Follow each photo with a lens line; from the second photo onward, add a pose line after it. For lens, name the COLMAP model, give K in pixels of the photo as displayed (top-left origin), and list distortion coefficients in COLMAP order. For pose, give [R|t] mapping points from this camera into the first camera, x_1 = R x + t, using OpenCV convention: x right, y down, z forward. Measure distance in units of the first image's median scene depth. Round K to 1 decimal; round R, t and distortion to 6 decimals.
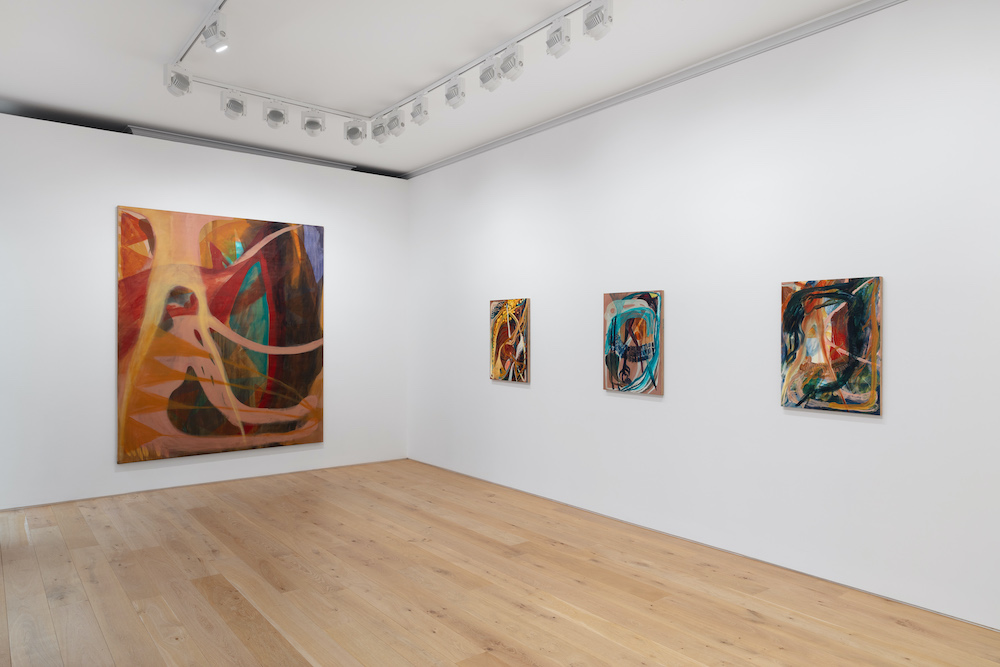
lens RADIAL K [[666.0, 0, 500.3], [0, 666.0, 336.2], [0, 0, 1]] dist [-0.006121, -0.004401]
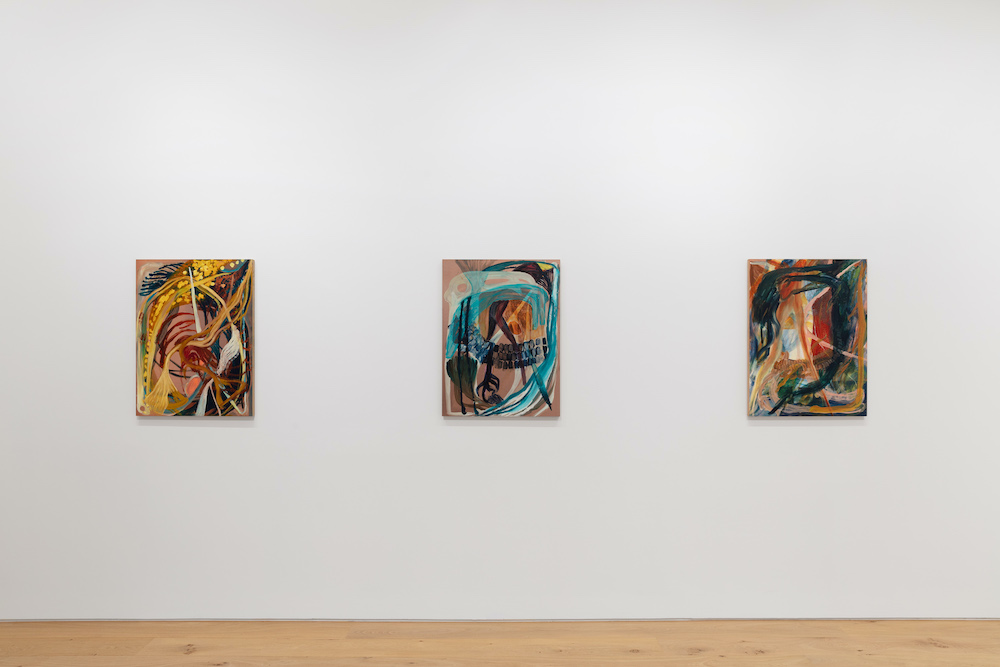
lens RADIAL K [[717.2, 0, 500.0], [0, 717.2, 334.4], [0, 0, 1]] dist [-0.011262, 0.001934]
pose [[0.615251, 0.000622, 0.788331, -0.253691], [0.005227, 0.999974, -0.004869, 0.006495], [-0.788314, 0.007116, 0.615232, 0.420369]]
